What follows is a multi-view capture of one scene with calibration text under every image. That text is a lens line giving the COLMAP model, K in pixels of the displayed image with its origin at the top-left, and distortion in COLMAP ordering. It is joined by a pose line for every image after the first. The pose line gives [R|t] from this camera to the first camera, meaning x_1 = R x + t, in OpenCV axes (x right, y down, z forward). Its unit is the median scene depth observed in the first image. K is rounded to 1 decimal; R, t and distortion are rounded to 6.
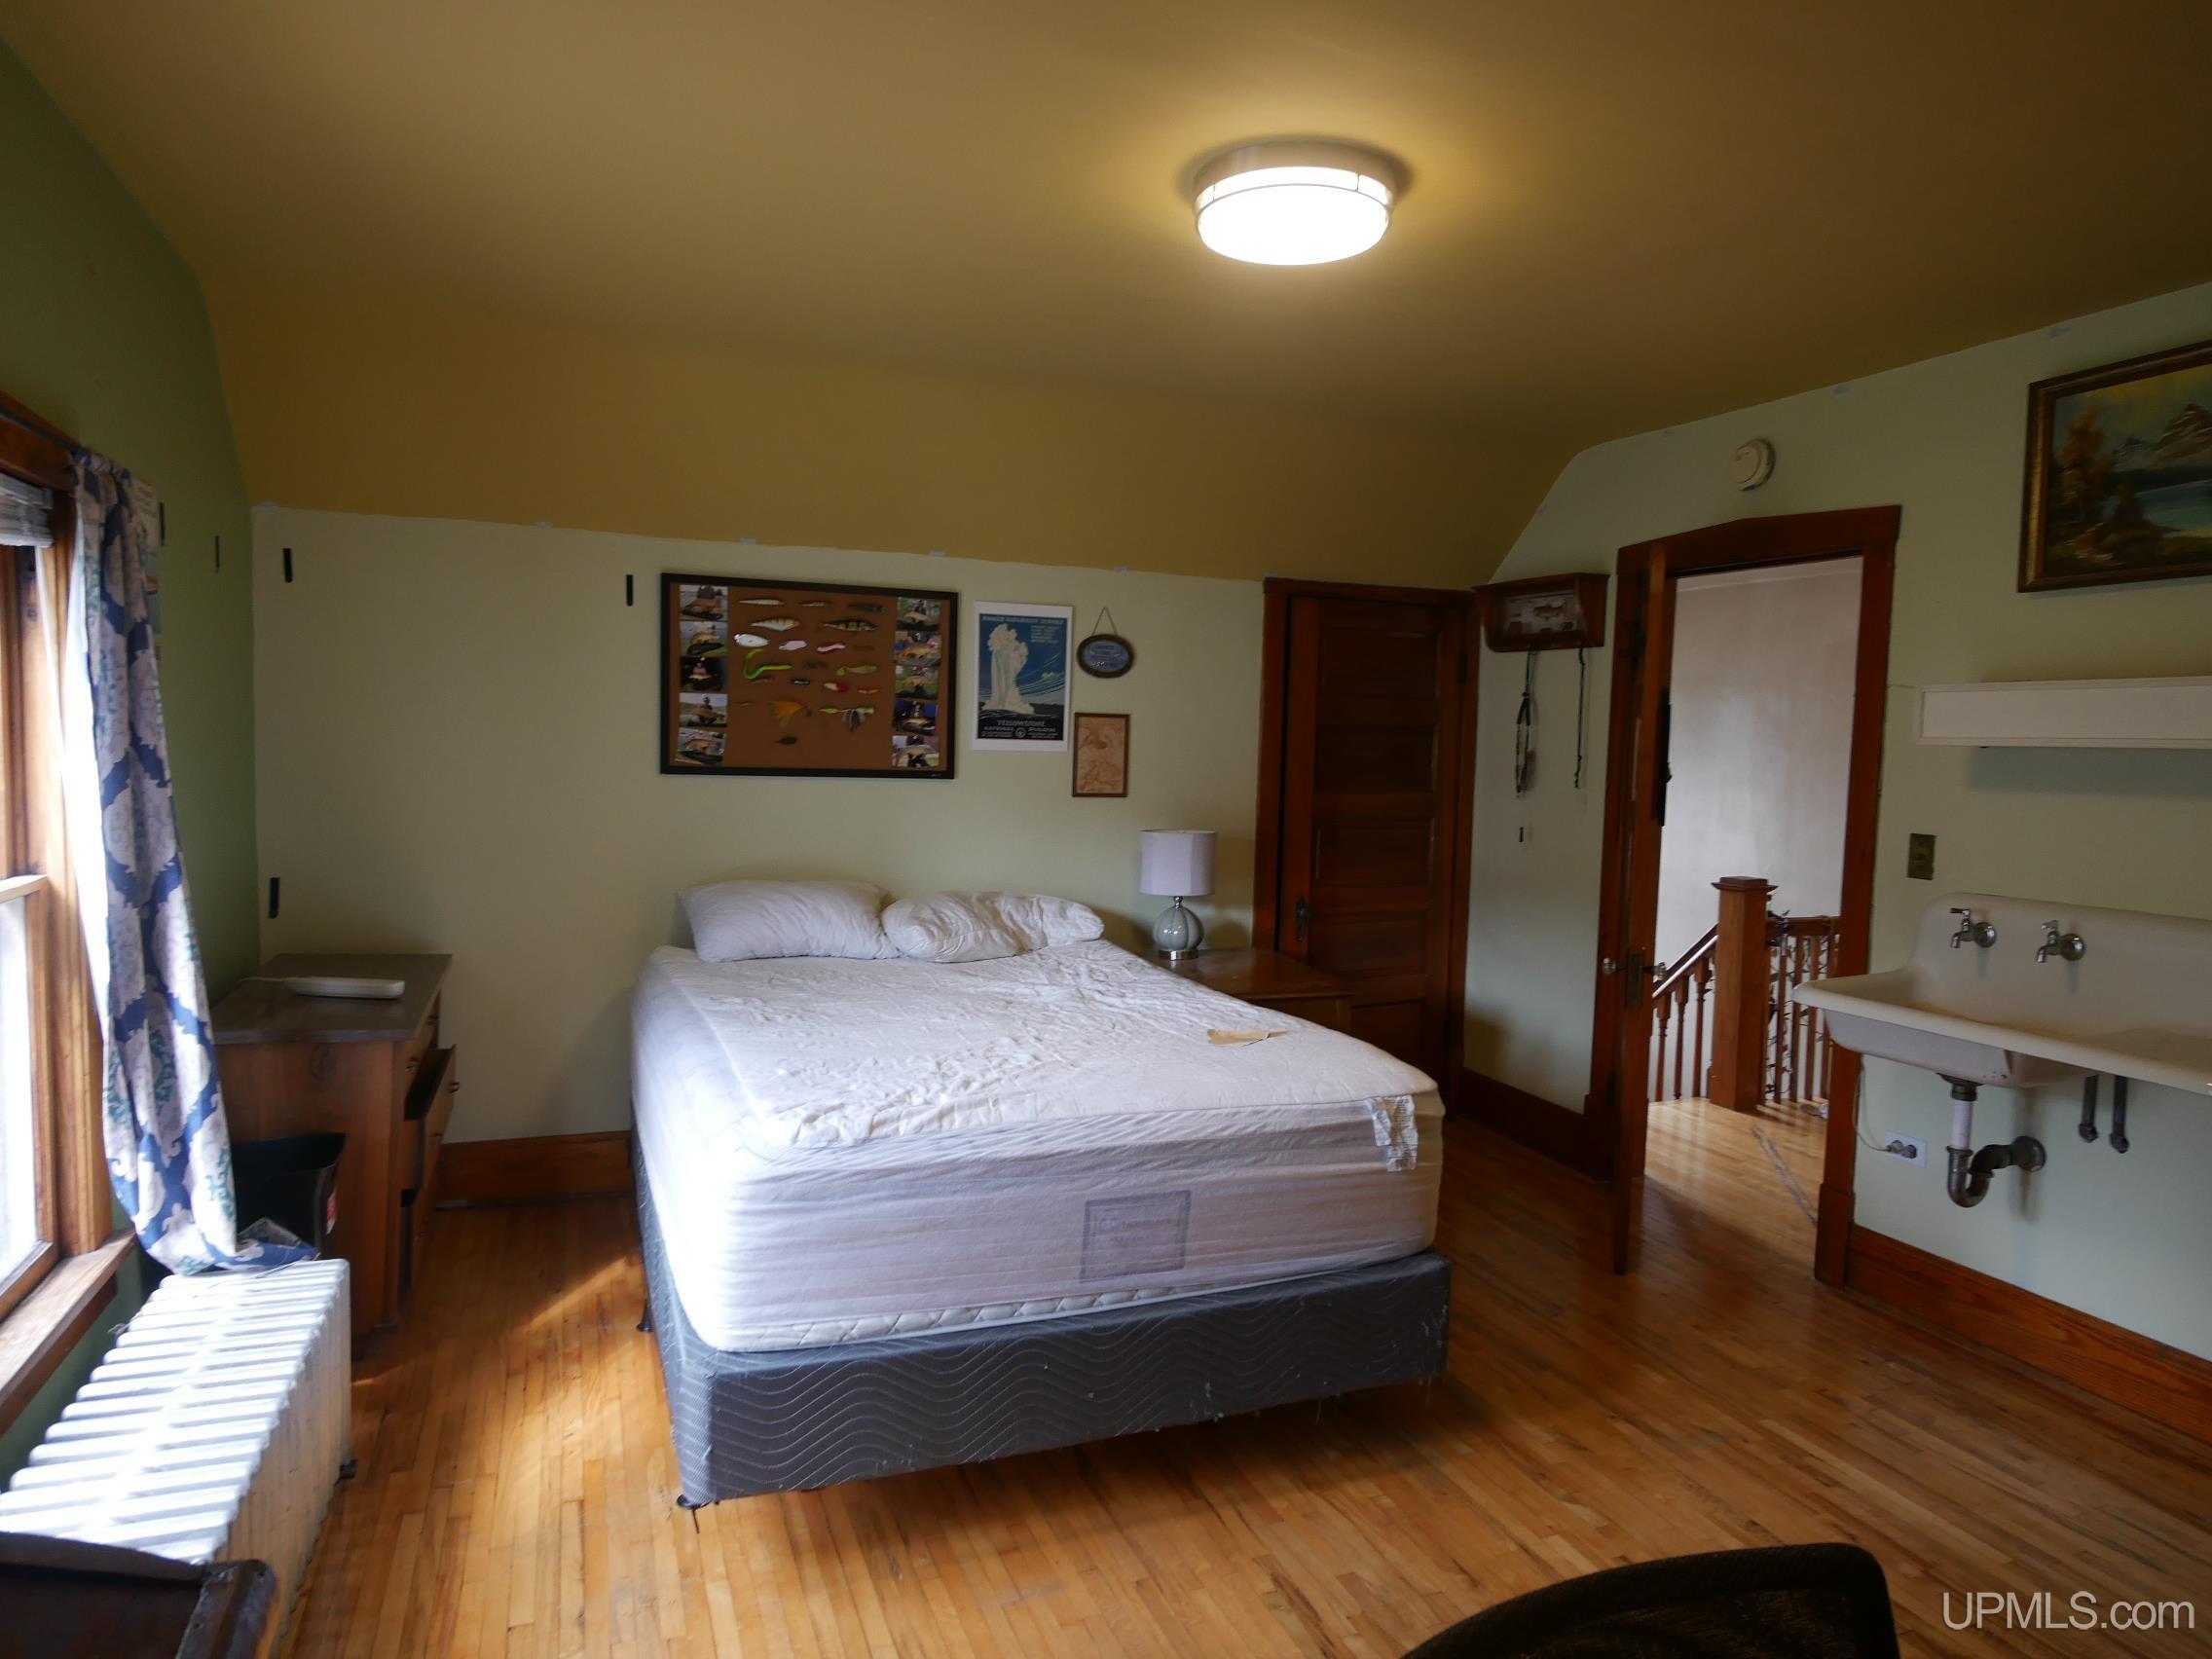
lens RADIAL K [[1344.9, 0, 1089.9], [0, 1344.9, 833.2], [0, 0, 1]] dist [-0.006990, 0.003964]
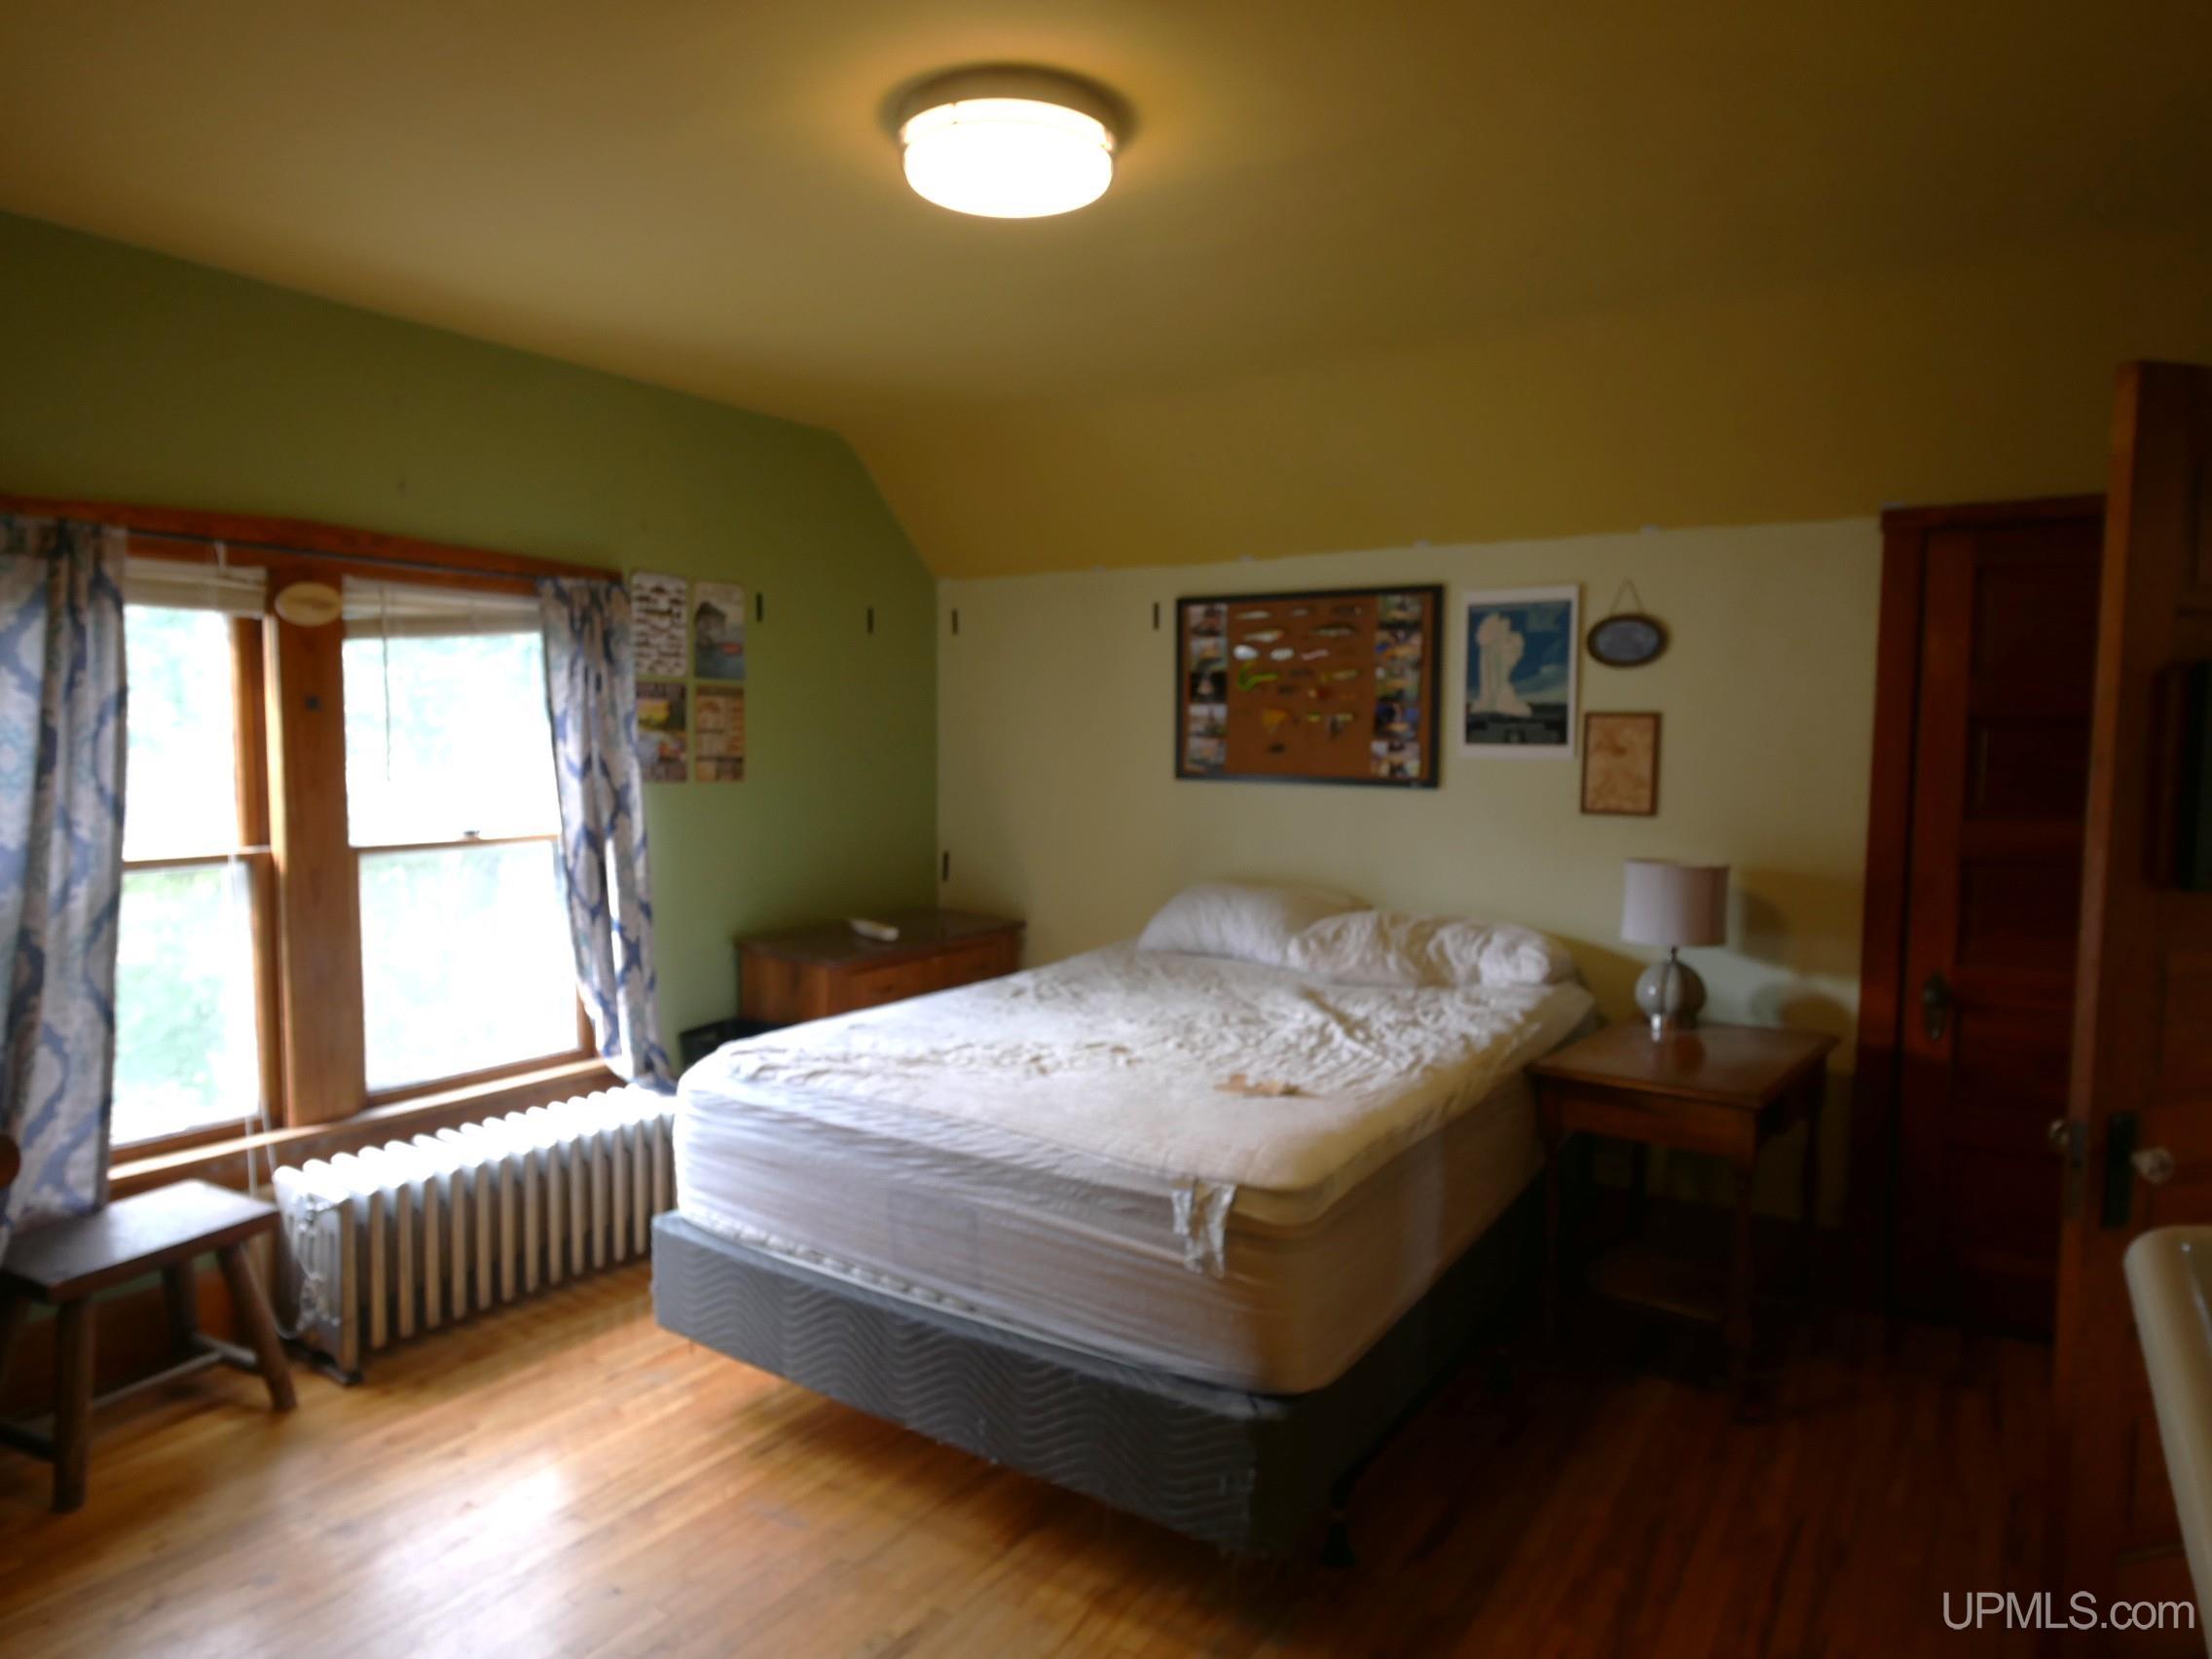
lens RADIAL K [[1344.9, 0, 1090.2], [0, 1344.9, 823.7], [0, 0, 1]] dist [-0.006990, 0.003964]
pose [[0.571246, 0.036387, -0.819972, 0.530447], [-0.052389, 0.998596, 0.007817, -0.012323], [0.819105, 0.038492, 0.572350, 0.300055]]
